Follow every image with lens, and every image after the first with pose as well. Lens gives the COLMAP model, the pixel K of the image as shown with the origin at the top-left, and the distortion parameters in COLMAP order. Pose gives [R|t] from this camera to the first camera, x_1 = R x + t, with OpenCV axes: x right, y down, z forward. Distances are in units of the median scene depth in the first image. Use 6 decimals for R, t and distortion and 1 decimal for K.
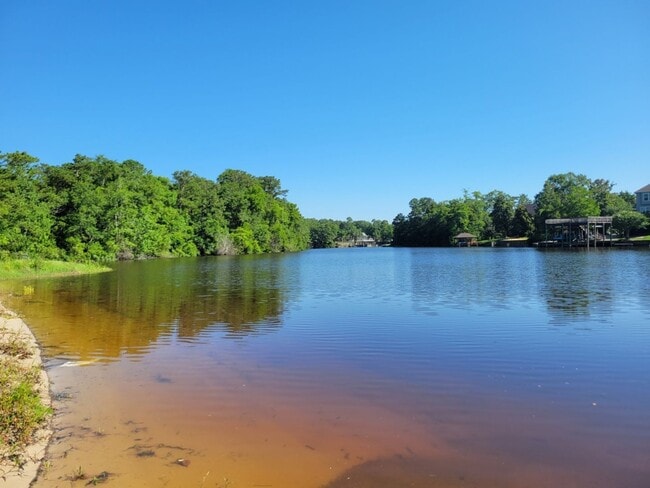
lens RADIAL K [[480.7, 0, 322.6], [0, 480.7, 245.1], [0, 0, 1]] dist [0.046445, -0.021772]
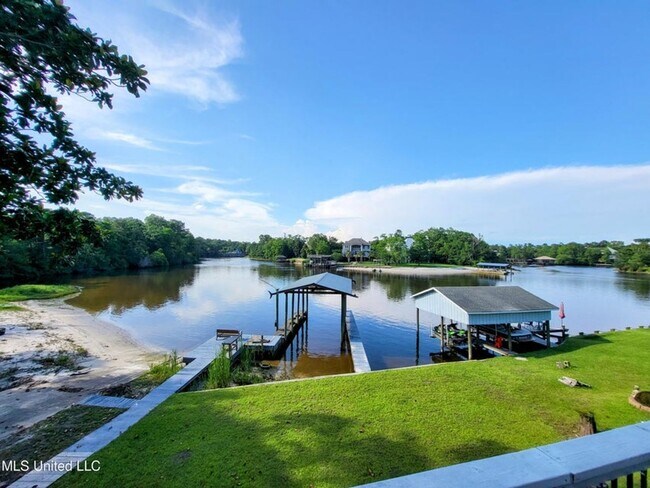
lens RADIAL K [[251.4, 0, 322.9], [0, 251.4, 246.1], [0, 0, 1]] dist [-0.000312, 0.000023]
pose [[0.920236, 0.050058, 0.388149, 0.042616], [-0.039157, 0.998586, -0.035947, -0.046098], [-0.389399, 0.017881, 0.920895, -0.149072]]
